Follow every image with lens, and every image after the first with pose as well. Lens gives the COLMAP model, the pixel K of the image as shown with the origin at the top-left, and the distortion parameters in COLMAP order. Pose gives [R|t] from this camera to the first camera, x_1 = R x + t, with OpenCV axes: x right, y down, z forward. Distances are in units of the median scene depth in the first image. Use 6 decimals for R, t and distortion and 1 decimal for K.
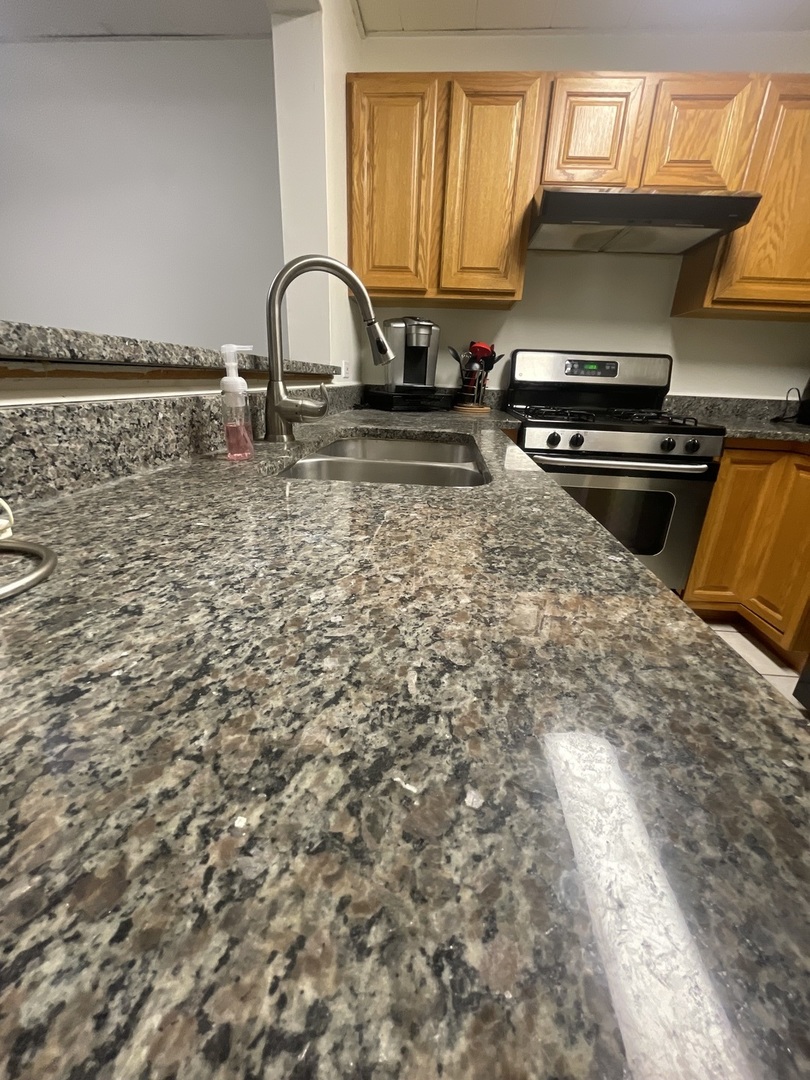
lens RADIAL K [[437.0, 0, 409.5], [0, 437.0, 540.0], [0, 0, 1]] dist [-0.002007, -0.000041]
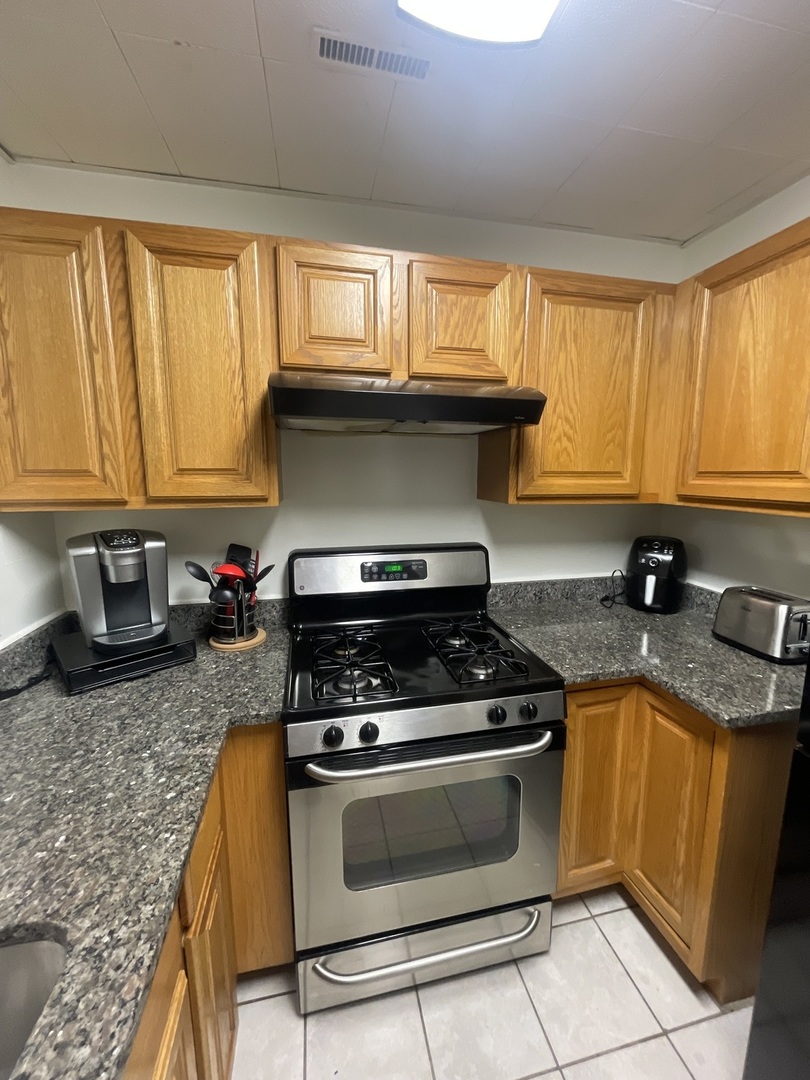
lens RADIAL K [[437.0, 0, 409.5], [0, 437.0, 540.0], [0, 0, 1]] dist [-0.002007, -0.000041]
pose [[0.953548, -0.085141, 0.288957, 0.282812], [0.138933, 0.975414, -0.171070, -0.392180], [-0.267288, 0.203270, 0.941933, 0.326470]]
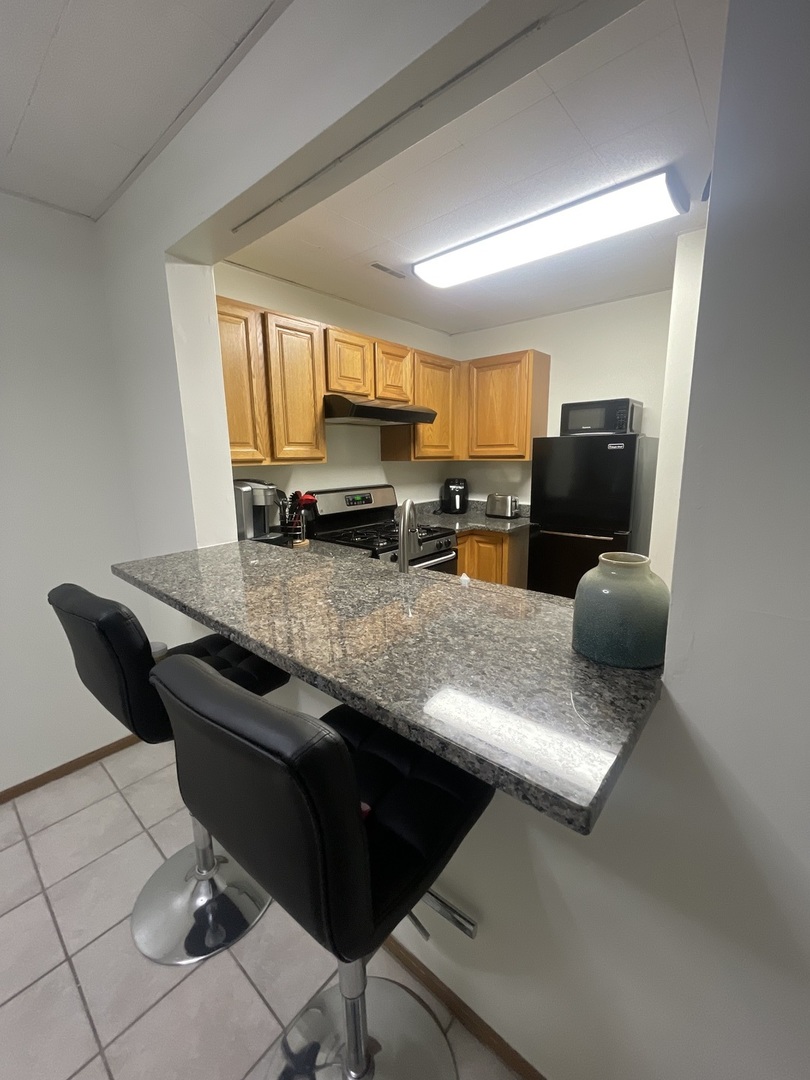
lens RADIAL K [[437.0, 0, 409.5], [0, 437.0, 540.0], [0, 0, 1]] dist [-0.002007, -0.000041]
pose [[0.583788, -0.203056, 0.786104, -0.796314], [0.313963, 0.949359, 0.012065, -0.295751], [-0.748745, 0.239764, 0.617976, 0.040200]]
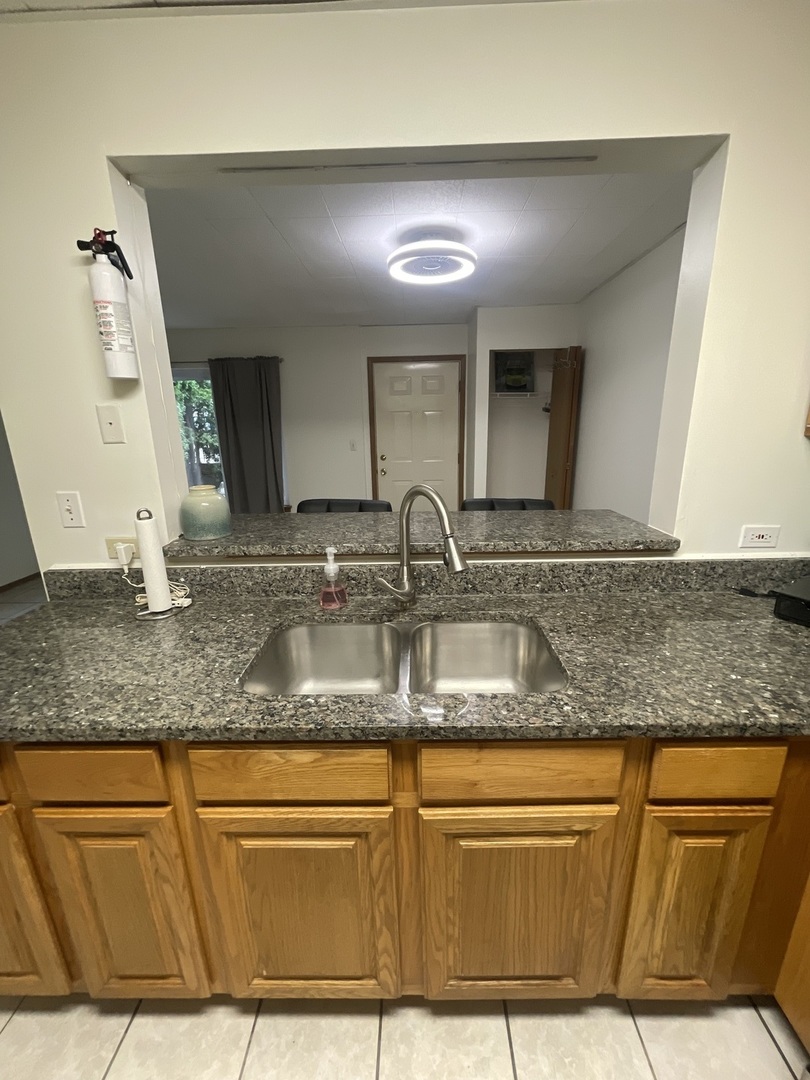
lens RADIAL K [[437.0, 0, 409.5], [0, 437.0, 540.0], [0, 0, 1]] dist [-0.002007, -0.000041]
pose [[0.063266, 0.225914, -0.972091, 0.582790], [-0.323855, 0.925978, 0.194121, -0.405954], [0.943989, 0.302535, 0.131746, 0.464982]]
